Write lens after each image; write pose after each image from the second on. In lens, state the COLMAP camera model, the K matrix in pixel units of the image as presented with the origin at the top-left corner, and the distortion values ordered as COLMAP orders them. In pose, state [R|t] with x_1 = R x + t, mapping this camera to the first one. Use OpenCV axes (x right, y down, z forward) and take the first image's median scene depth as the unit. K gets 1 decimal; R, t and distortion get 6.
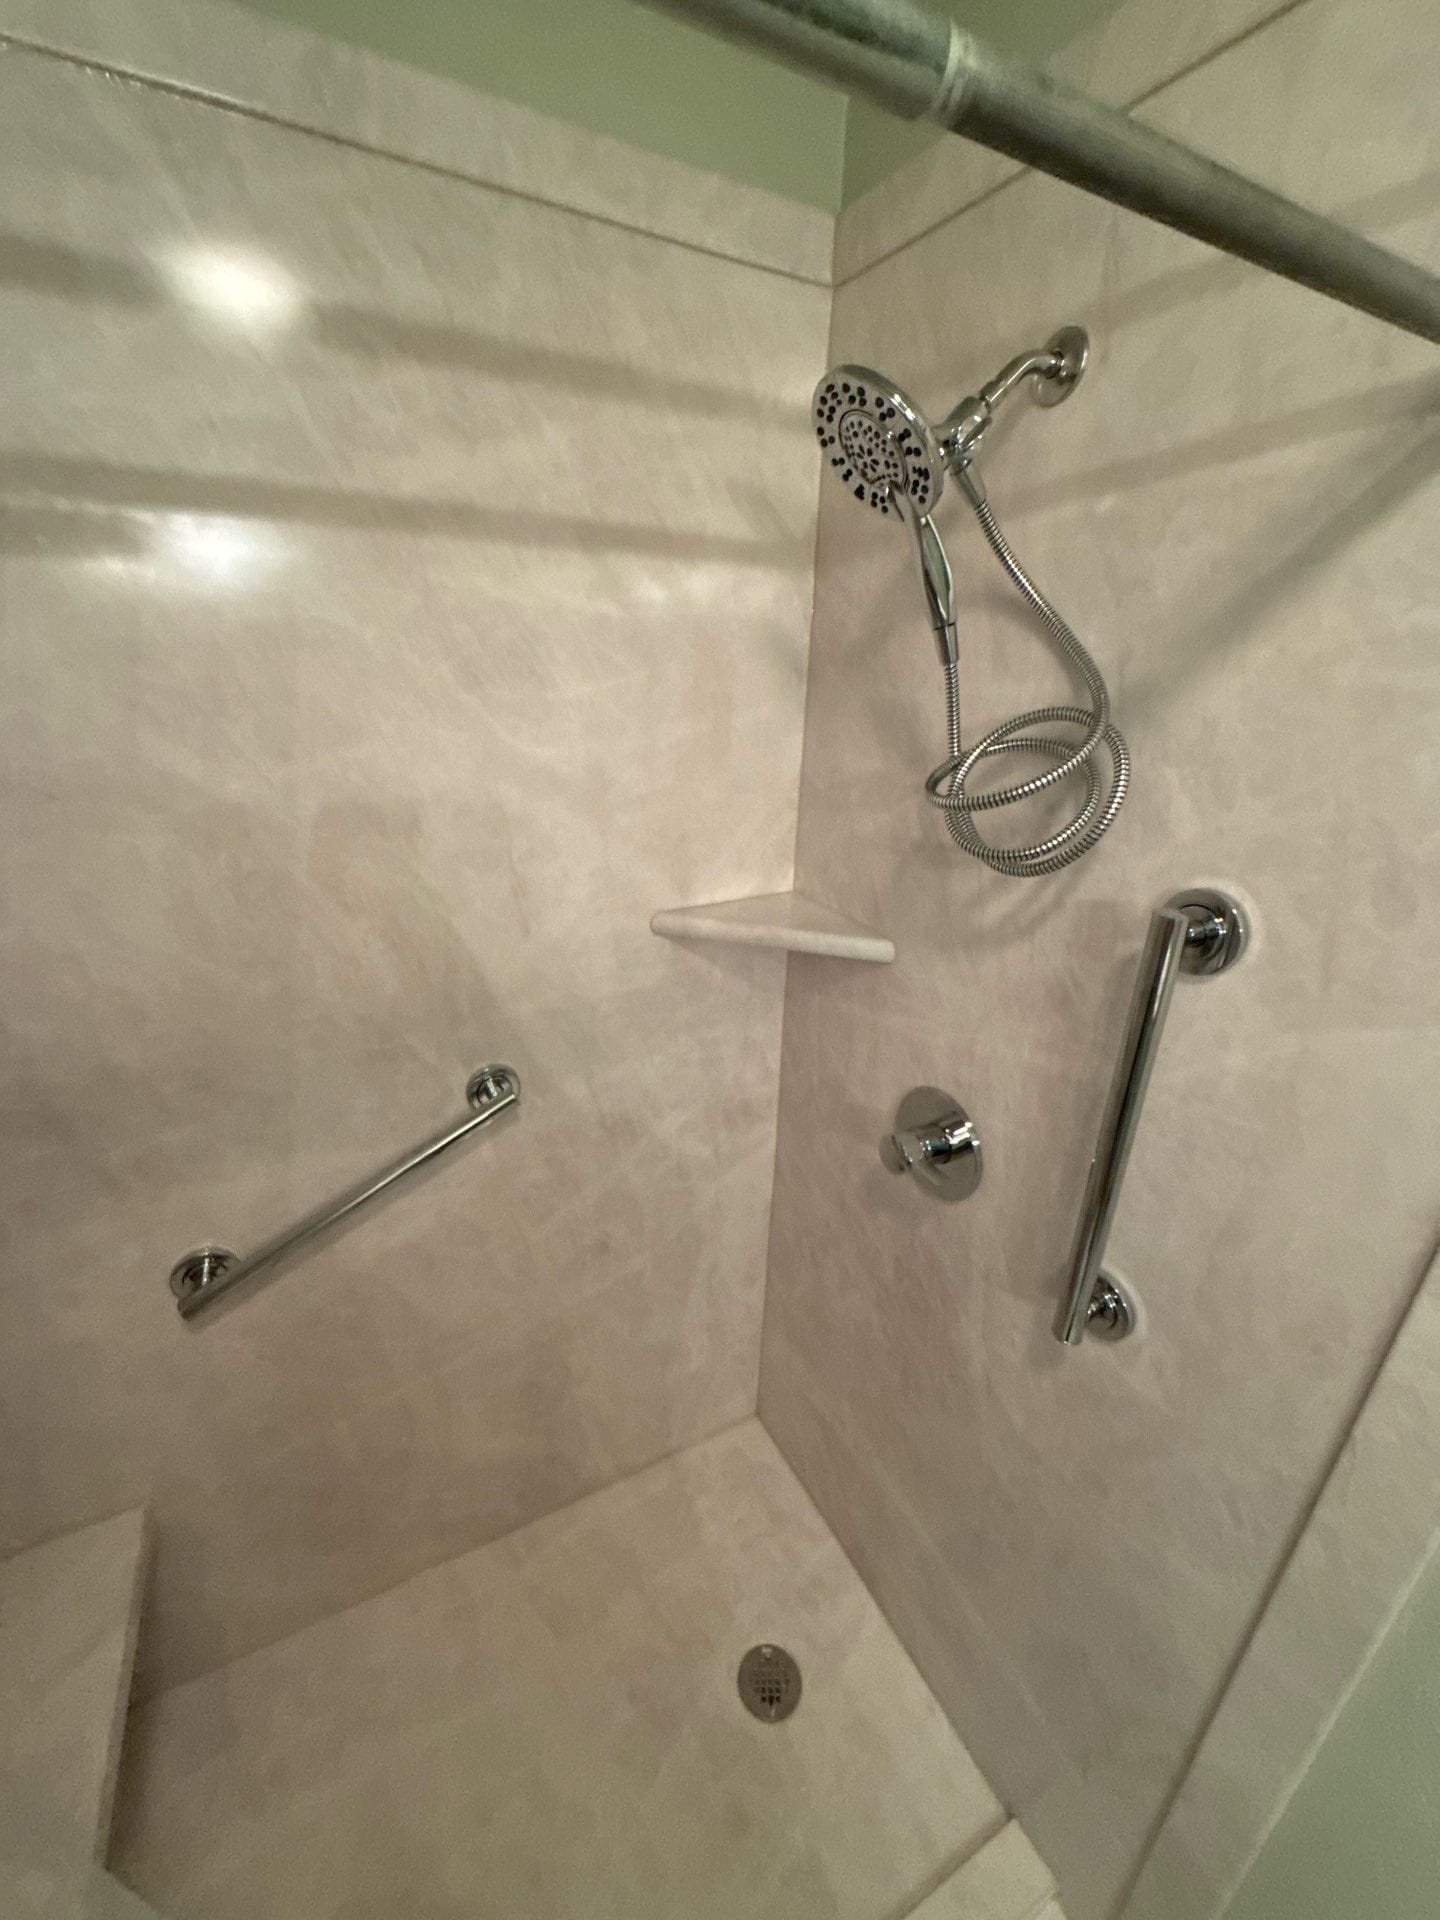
lens RADIAL K [[763.9, 0, 721.3], [0, 763.9, 961.3], [0, 0, 1]] dist [-0.000566, 0.000283]
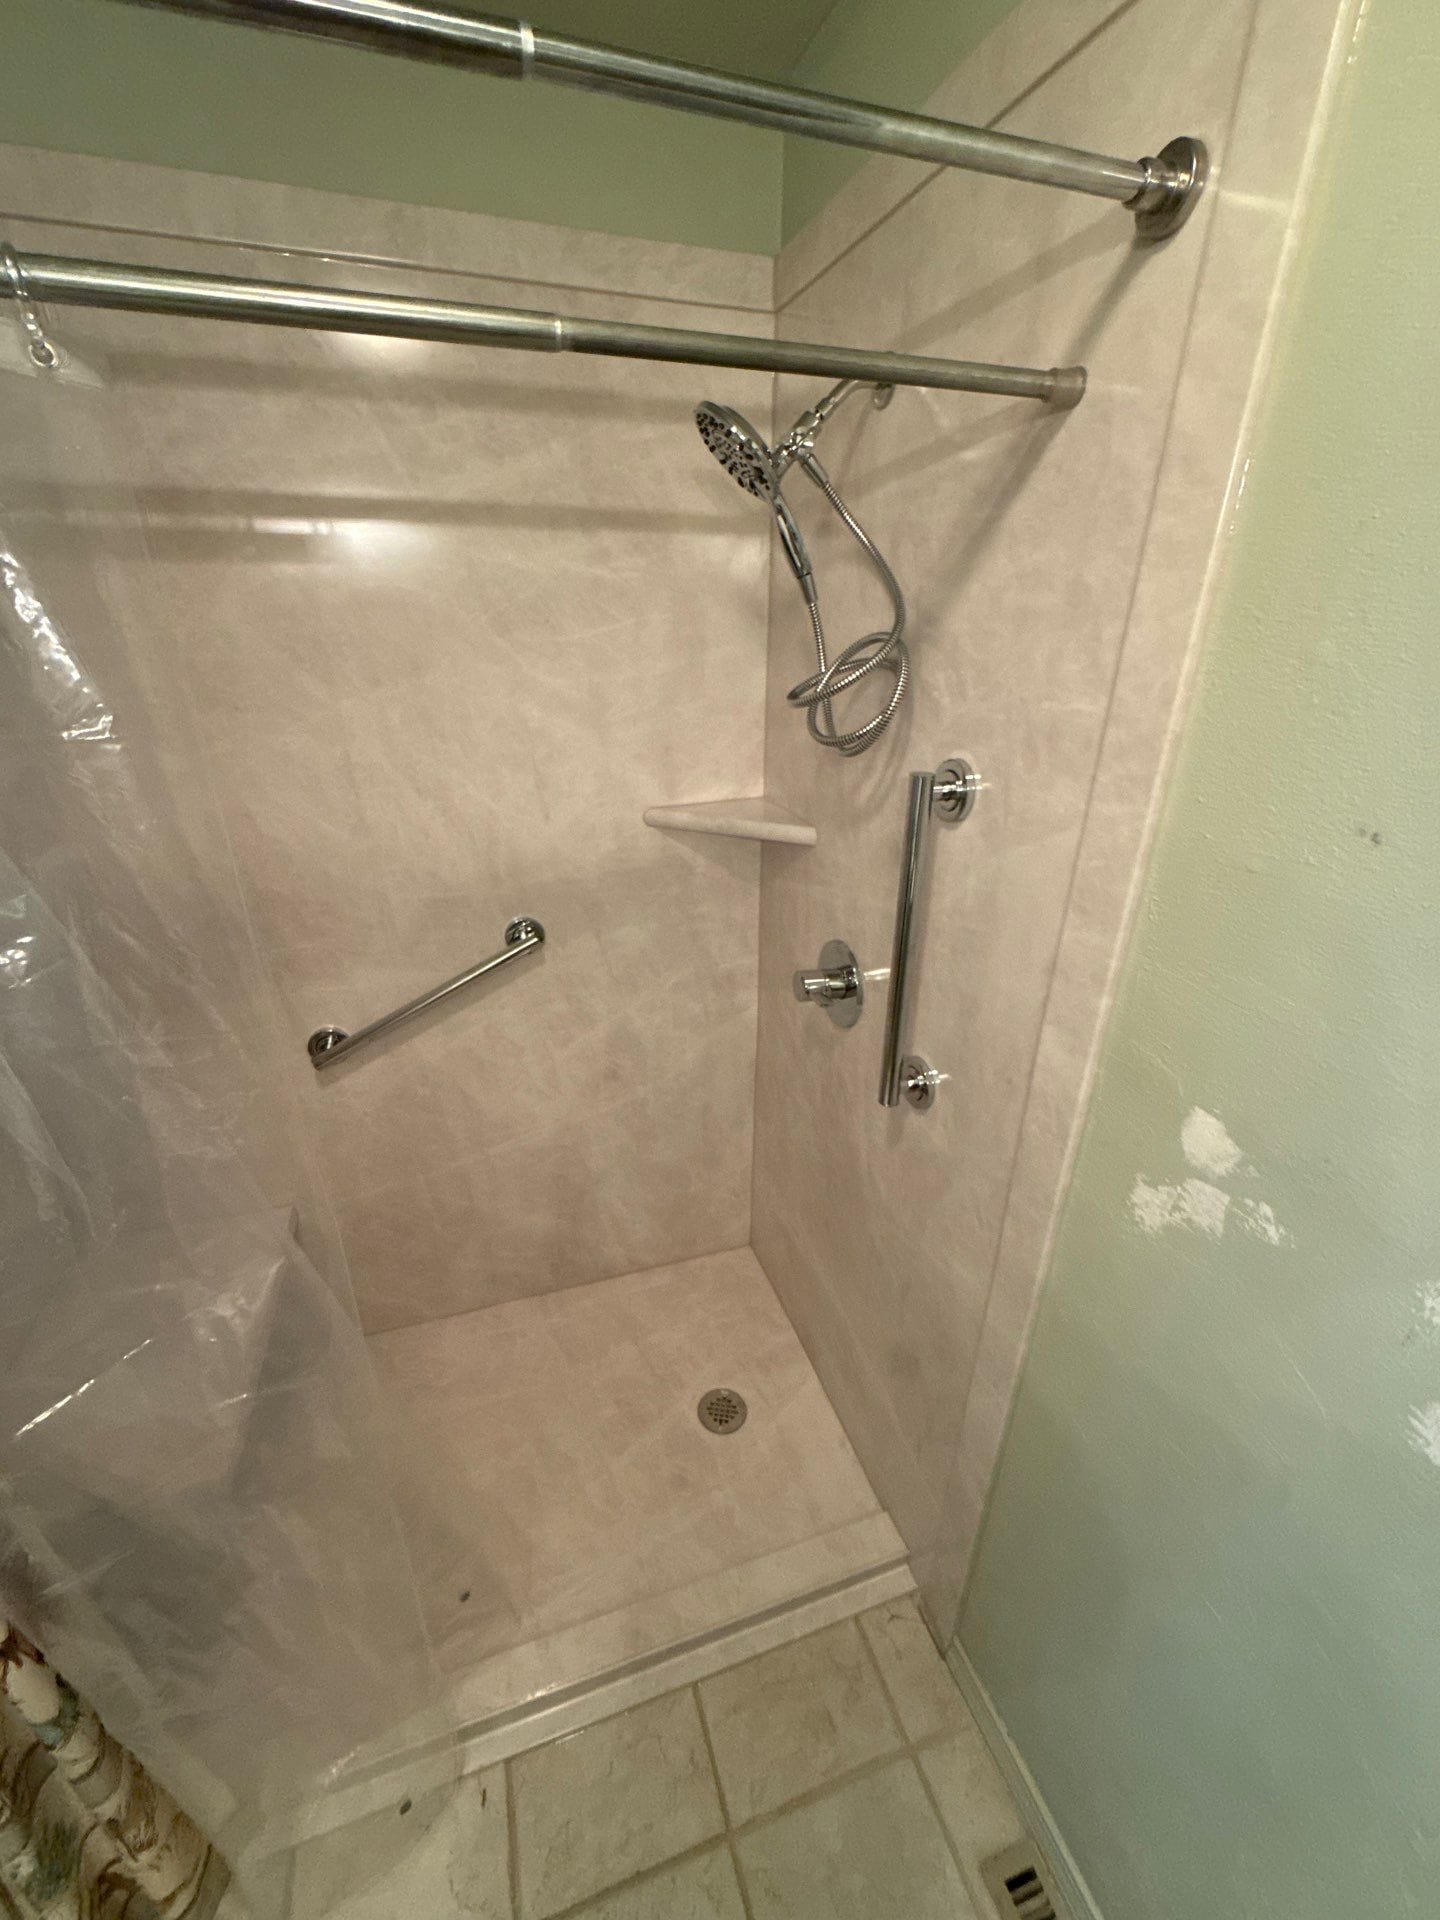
lens RADIAL K [[763.9, 0, 718.3], [0, 763.9, 958.2], [0, 0, 1]] dist [-0.000566, 0.000283]
pose [[0.984734, 0.043748, -0.168476, 0.283999], [-0.037075, 0.998406, 0.042553, 0.141939], [0.170069, -0.035657, 0.984787, -0.295145]]
